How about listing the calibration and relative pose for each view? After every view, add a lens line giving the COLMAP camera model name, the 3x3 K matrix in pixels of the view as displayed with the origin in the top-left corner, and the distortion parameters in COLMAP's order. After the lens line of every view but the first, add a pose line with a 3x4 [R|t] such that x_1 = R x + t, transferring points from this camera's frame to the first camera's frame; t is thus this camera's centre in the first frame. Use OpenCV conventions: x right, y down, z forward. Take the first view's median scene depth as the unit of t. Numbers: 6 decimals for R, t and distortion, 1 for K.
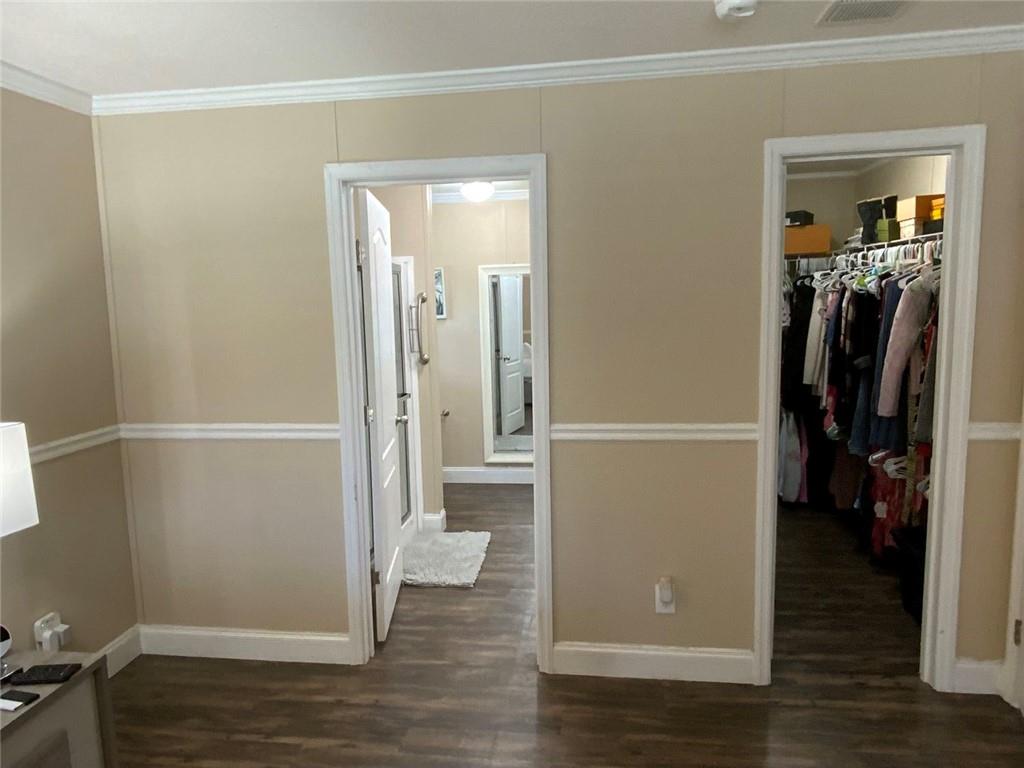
lens RADIAL K [[680.7, 0, 512.0], [0, 680.7, 384.0], [0, 0, 1]] dist [0.080288, -0.105063]
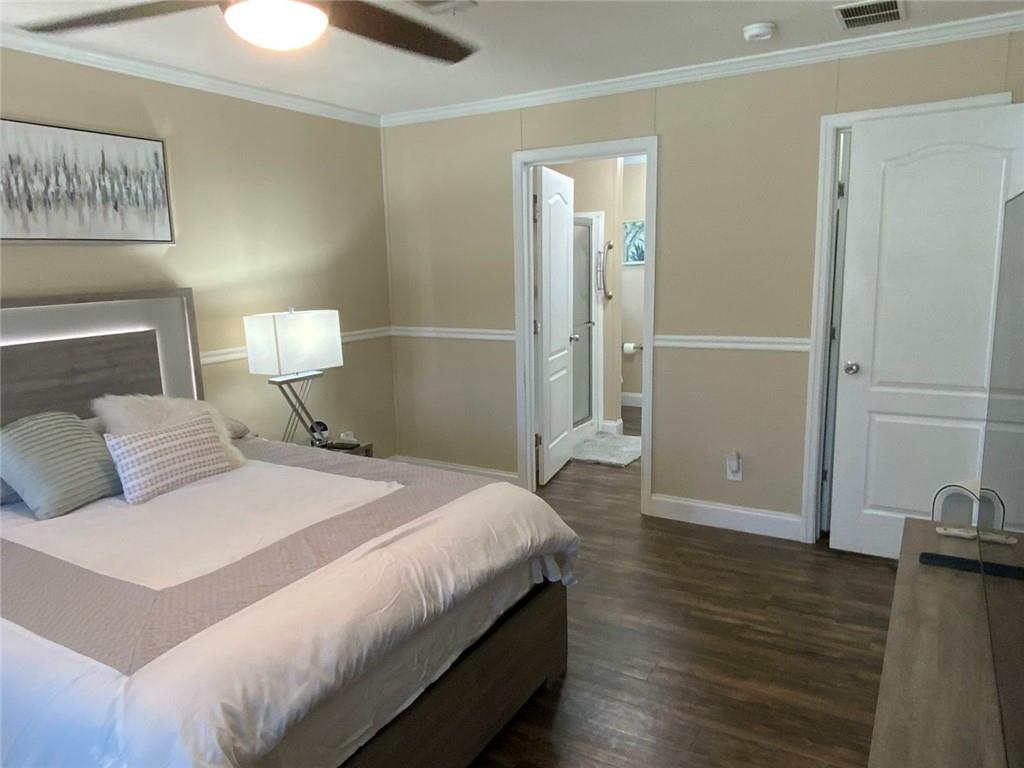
lens RADIAL K [[723.4, 0, 512.0], [0, 723.4, 384.0], [0, 0, 1]] dist [0.035799, -0.005726]
pose [[0.923055, 0.065341, -0.379079, 0.322081], [-0.044306, 0.996968, 0.063961, 0.070942], [0.382109, -0.042244, 0.923151, -0.424434]]
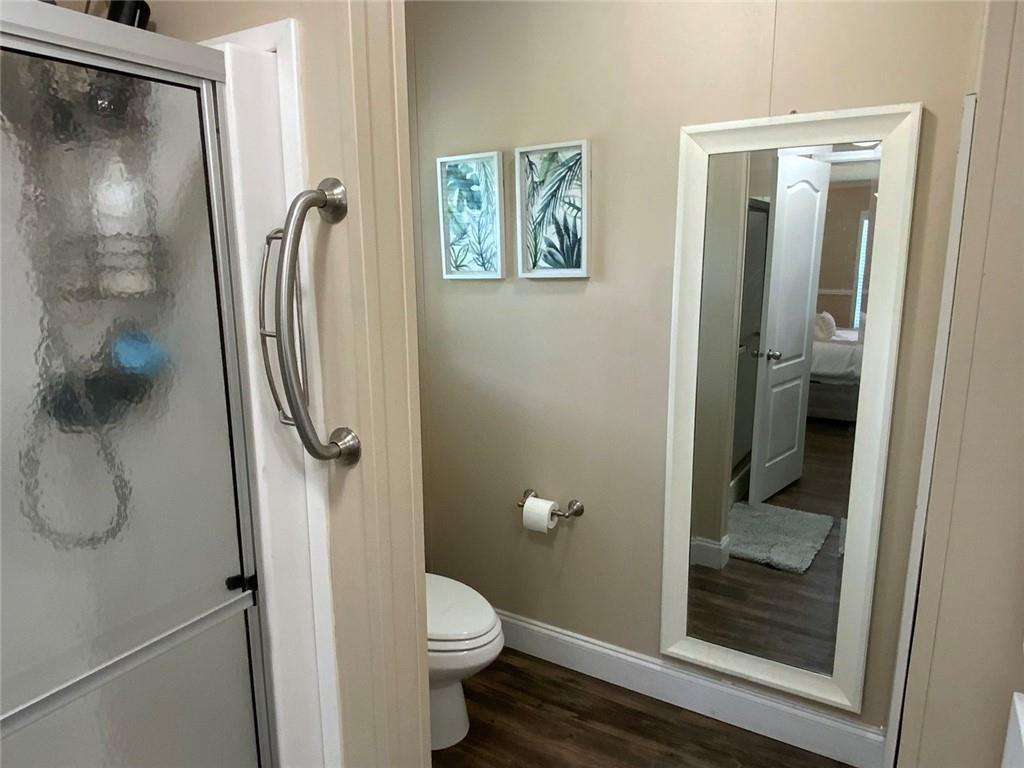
lens RADIAL K [[680.7, 0, 512.0], [0, 680.7, 384.0], [0, 0, 1]] dist [0.080288, -0.105063]
pose [[0.915277, 0.096301, -0.391145, 0.041110], [-0.064984, 0.993584, 0.092560, -0.129743], [0.397549, -0.059300, 0.915663, 1.168380]]
